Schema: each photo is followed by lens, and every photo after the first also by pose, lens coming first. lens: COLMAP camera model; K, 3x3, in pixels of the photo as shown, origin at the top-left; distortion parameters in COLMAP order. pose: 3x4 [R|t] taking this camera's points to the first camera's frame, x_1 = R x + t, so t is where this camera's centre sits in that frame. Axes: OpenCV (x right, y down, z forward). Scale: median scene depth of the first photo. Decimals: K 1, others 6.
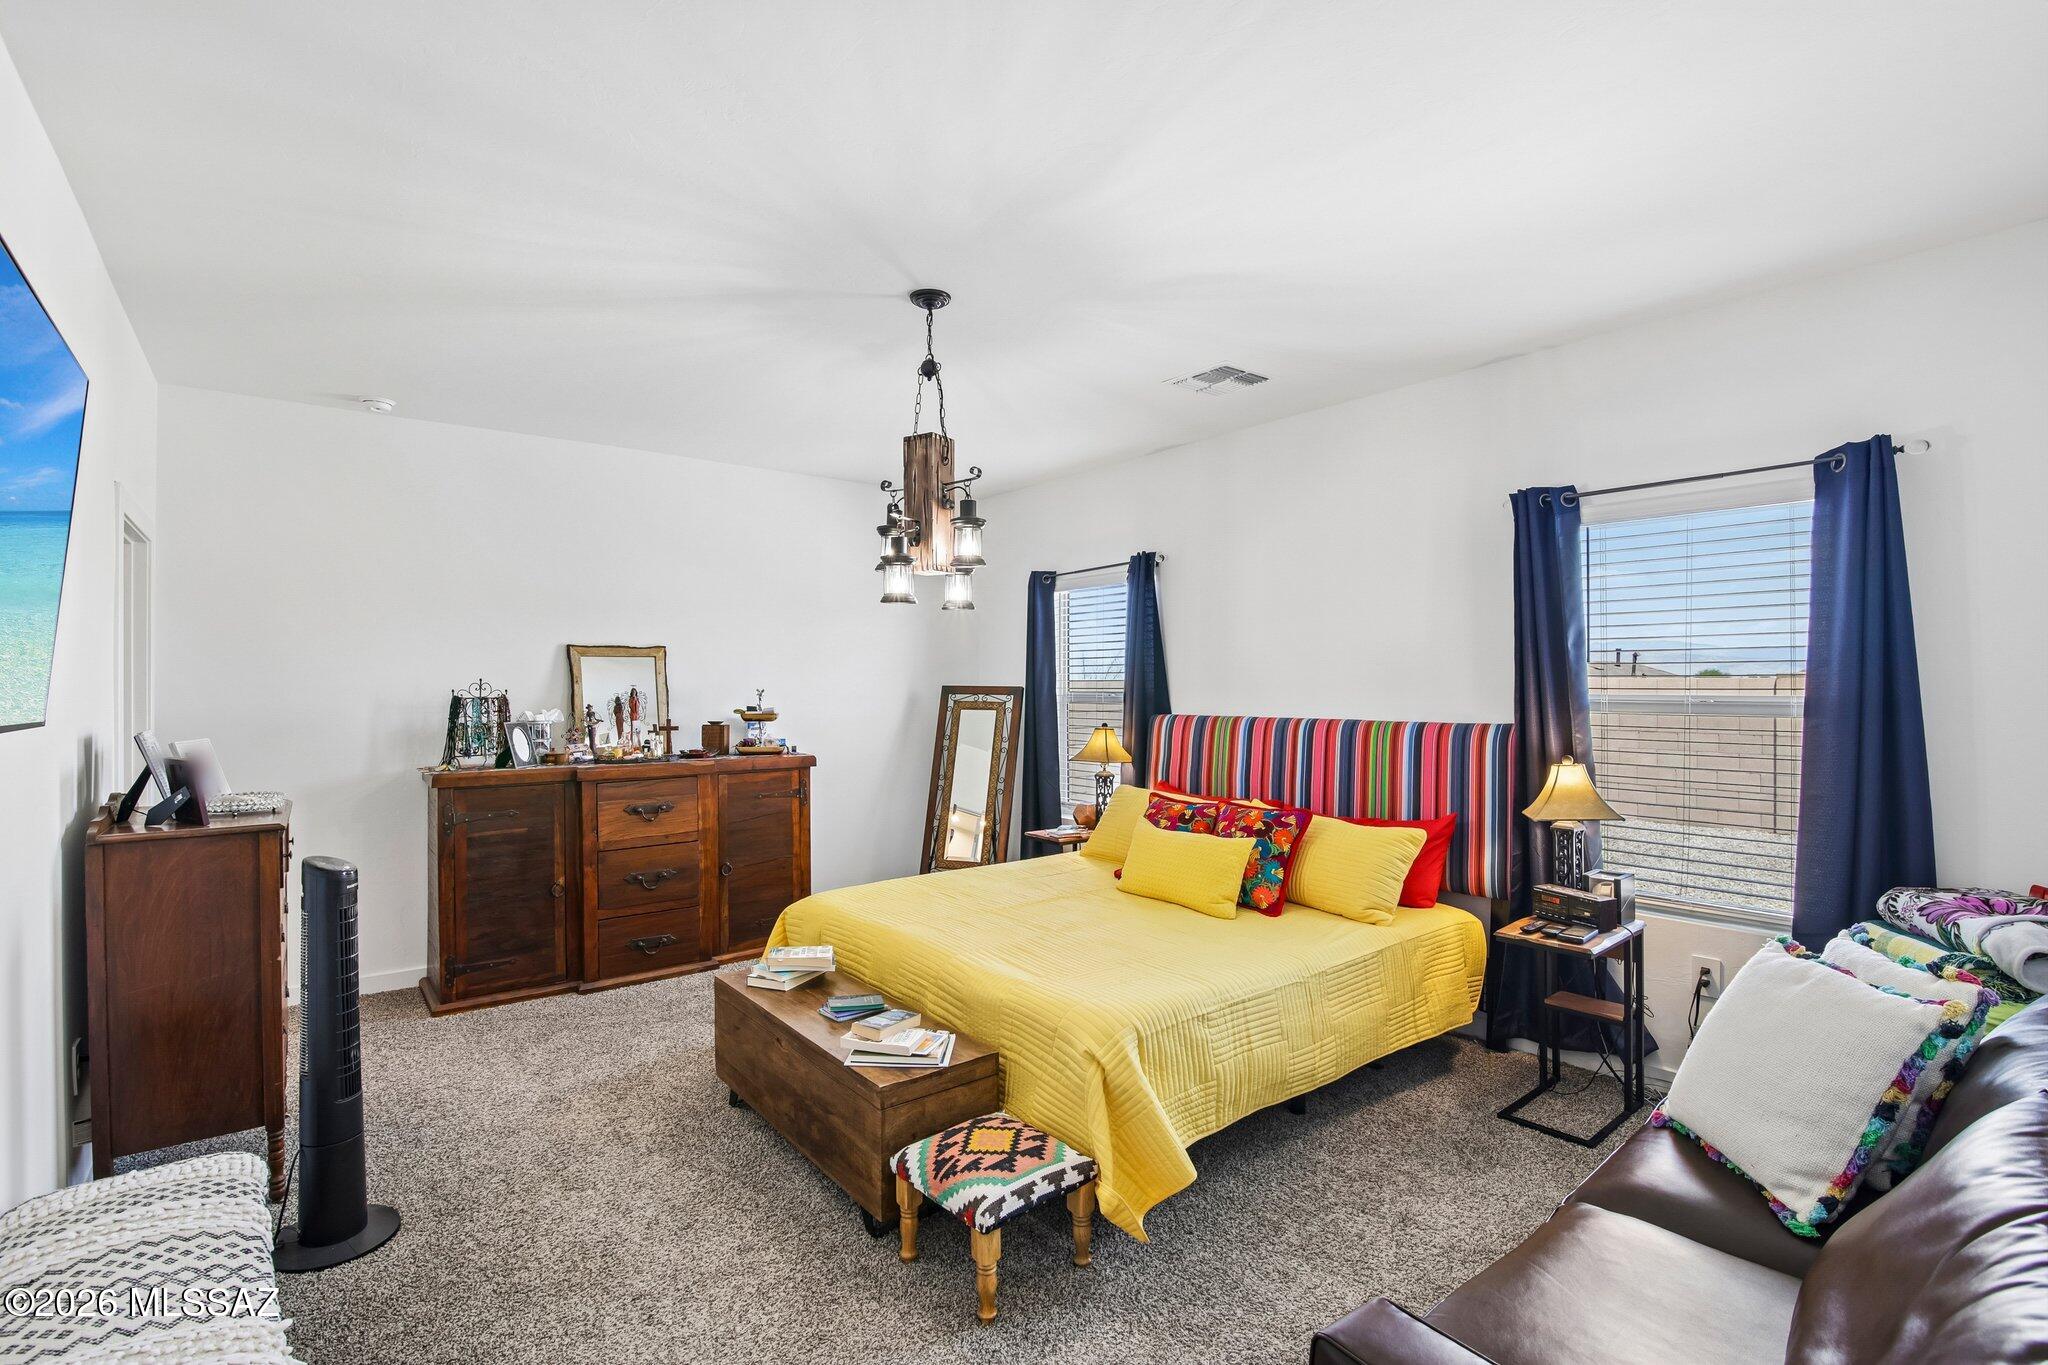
lens RADIAL K [[962.3, 0, 1028.4], [0, 962.3, 702.7], [0, 0, 1]] dist [-0.029838, -0.000169]
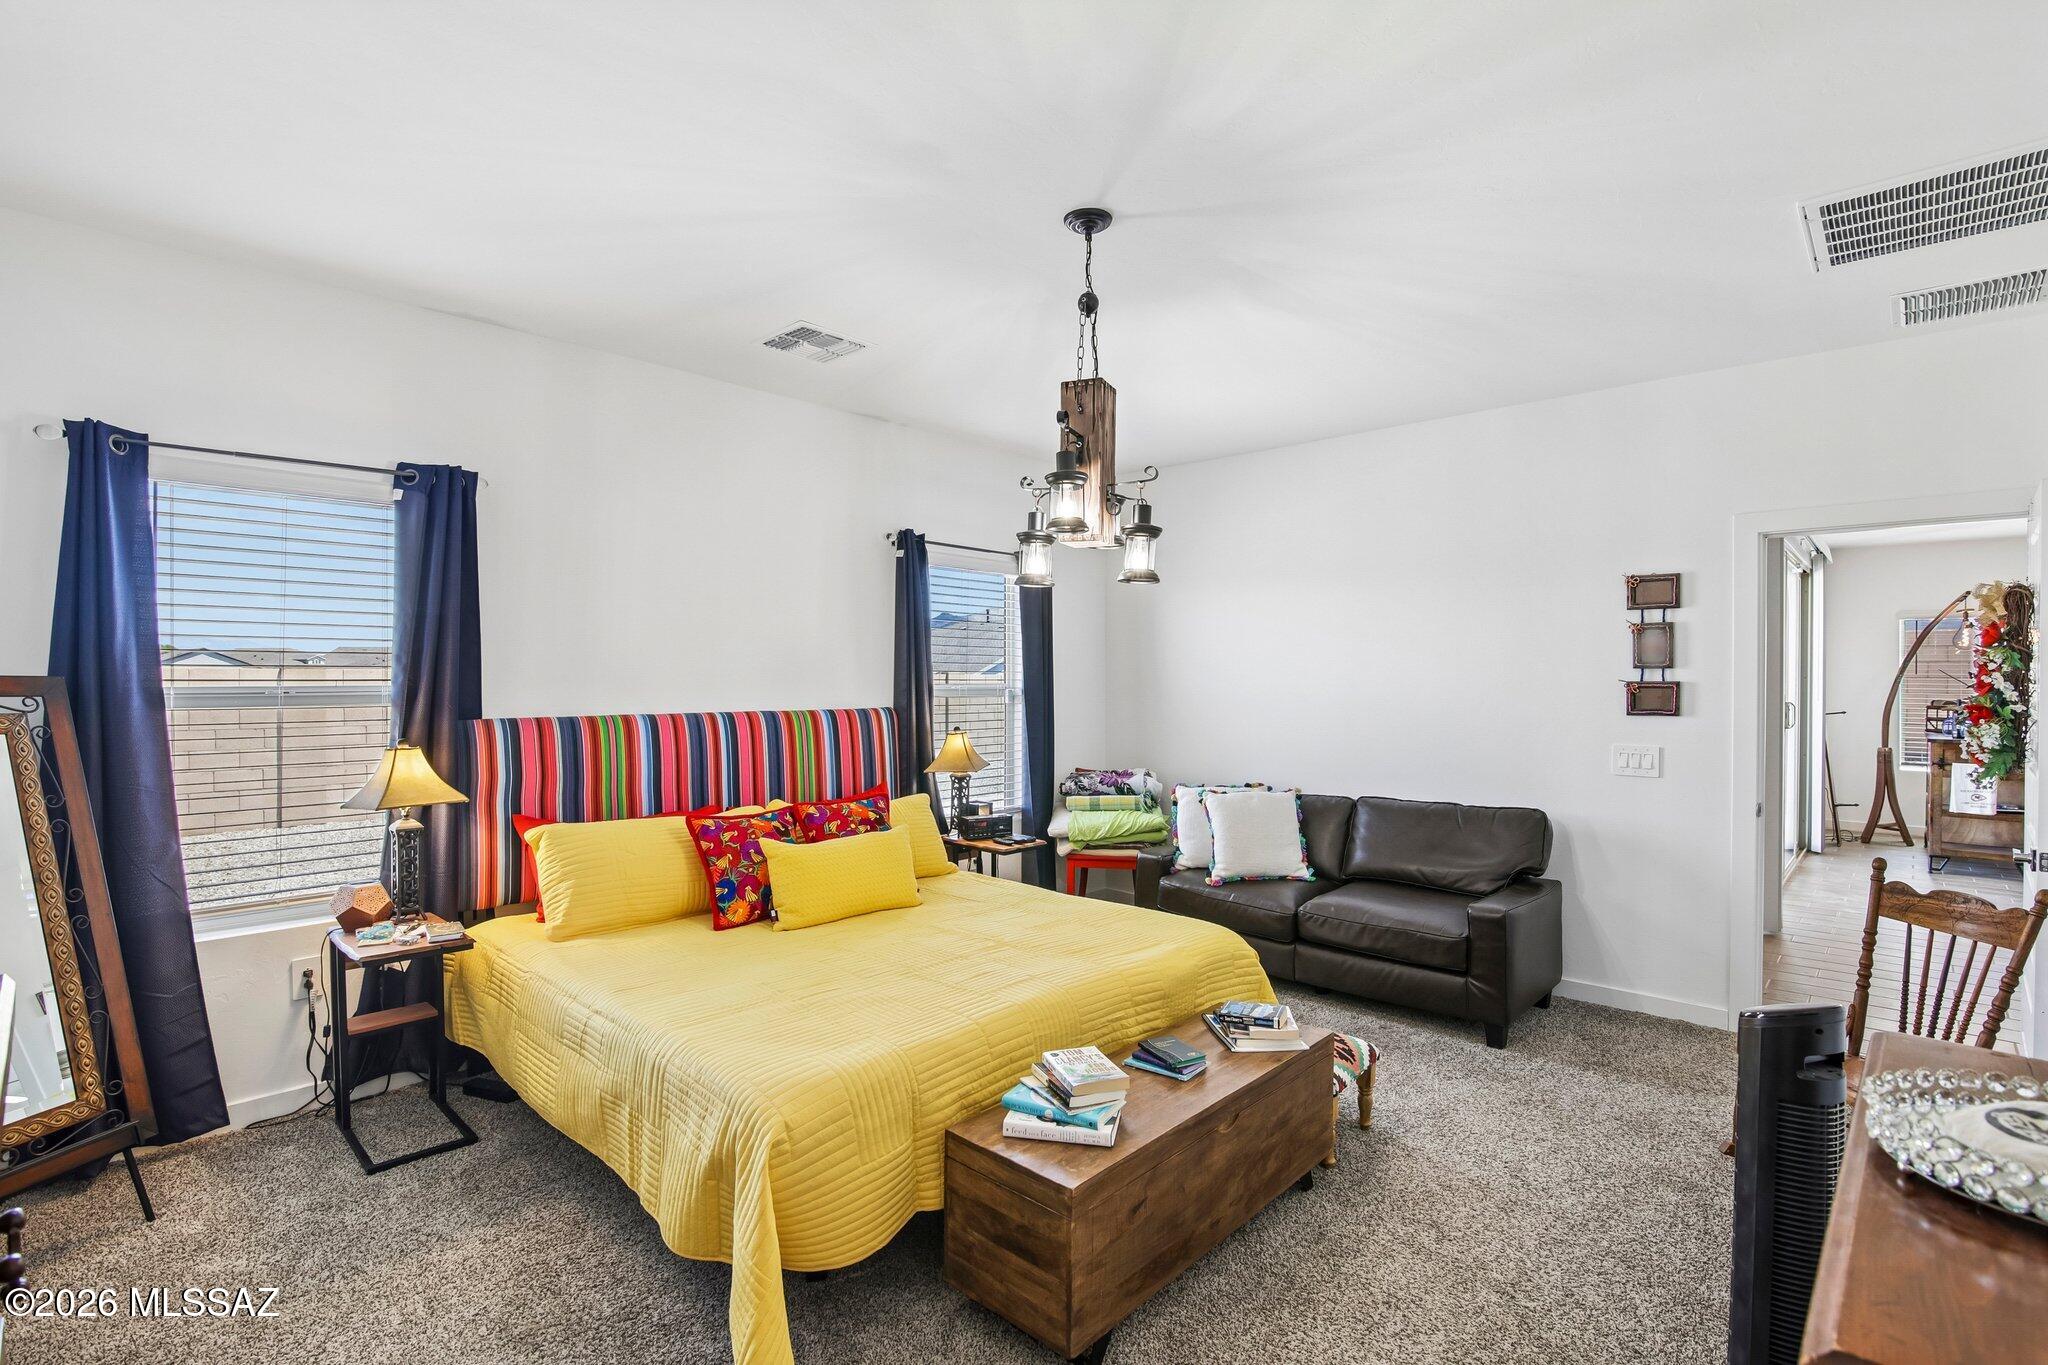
lens RADIAL K [[962.3, 0, 1028.4], [0, 962.3, 702.7], [0, 0, 1]] dist [-0.029838, -0.000169]
pose [[-0.143882, -0.025136, 0.989276, -0.653154], [0.014859, 0.999510, 0.027557, -0.013558], [-0.989483, 0.018665, -0.143438, 0.817993]]
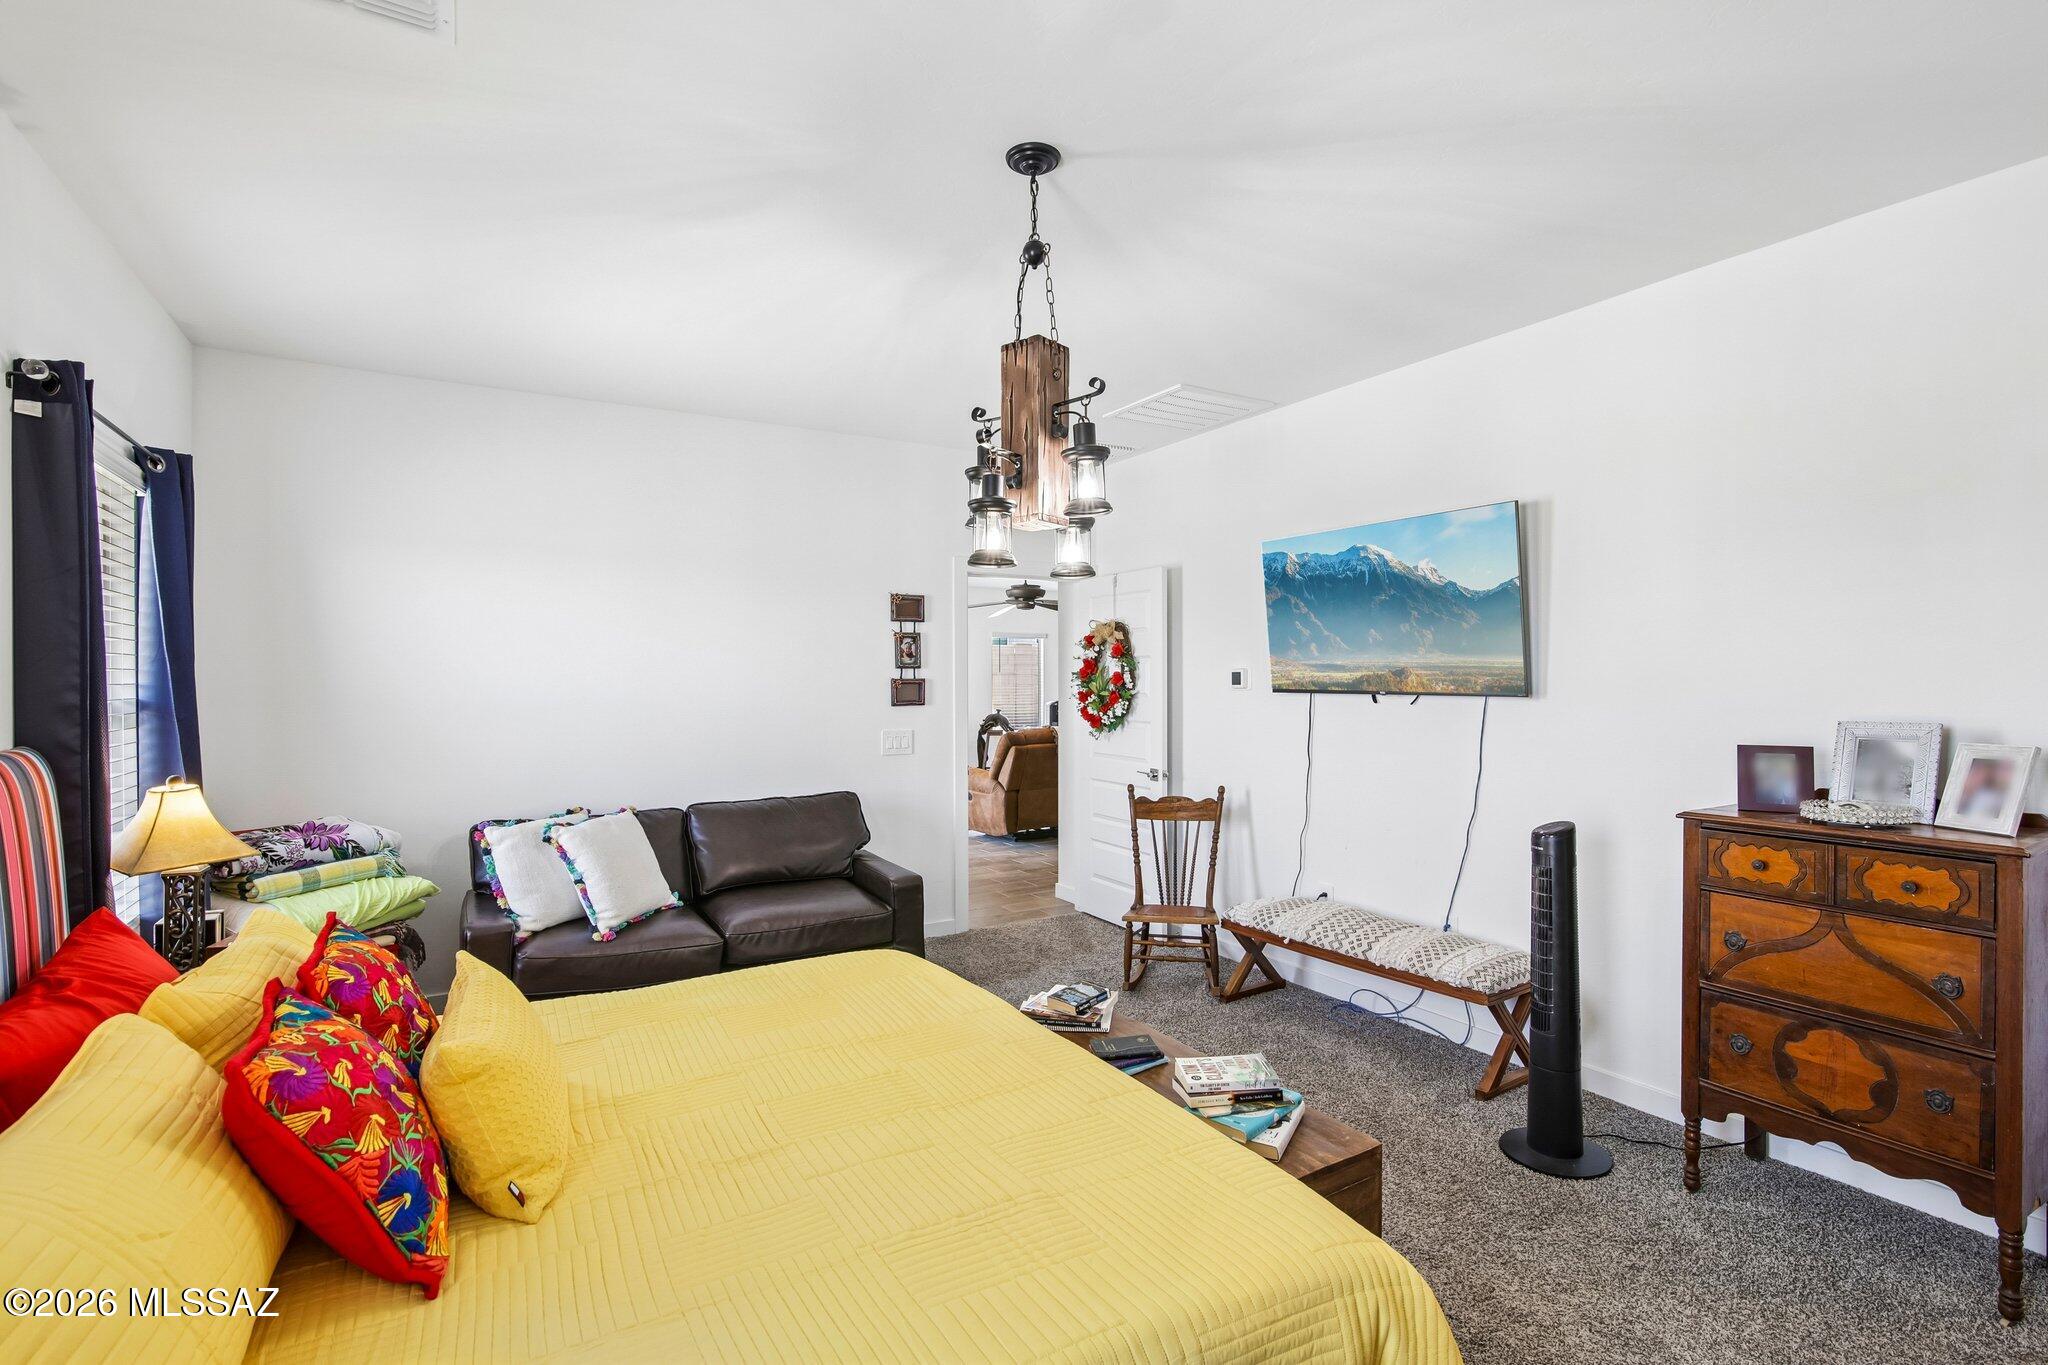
lens RADIAL K [[937.4, 0, 1017.4], [0, 937.4, 681.7], [0, 0, 1]] dist [-0.023580, -0.000243]
pose [[-0.991992, 0.004439, 0.126219, -0.124828], [0.007163, 0.999751, 0.021130, -0.019286], [-0.126094, 0.021865, -0.991777, 1.201611]]
